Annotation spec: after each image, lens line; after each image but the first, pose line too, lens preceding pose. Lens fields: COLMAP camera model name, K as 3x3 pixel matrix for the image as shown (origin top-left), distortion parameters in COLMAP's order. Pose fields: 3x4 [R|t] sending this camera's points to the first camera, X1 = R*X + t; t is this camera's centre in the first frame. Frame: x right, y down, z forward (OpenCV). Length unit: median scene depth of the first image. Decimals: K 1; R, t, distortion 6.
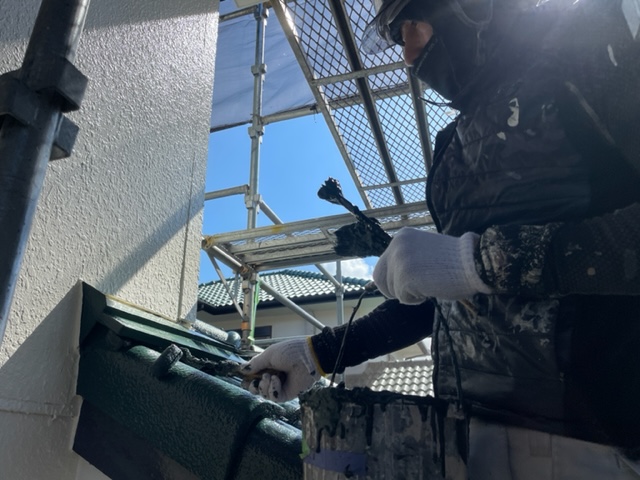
lens RADIAL K [[493.9, 0, 321.3], [0, 493.9, 238.7], [0, 0, 1]] dist [0.085635, -0.117327]
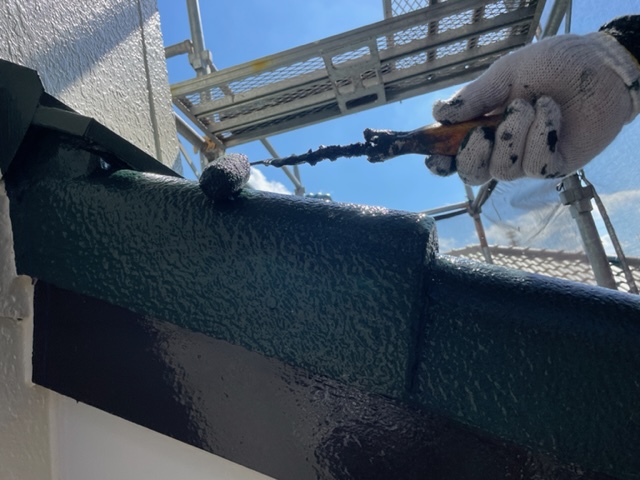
lens RADIAL K [[493.9, 0, 320.5], [0, 493.9, 243.1], [0, 0, 1]] dist [0.085635, -0.117327]
pose [[0.981096, -0.132789, 0.140774, -0.176663], [0.108999, 0.980252, 0.164999, 0.155195], [-0.159904, -0.146535, 0.976196, 0.321042]]
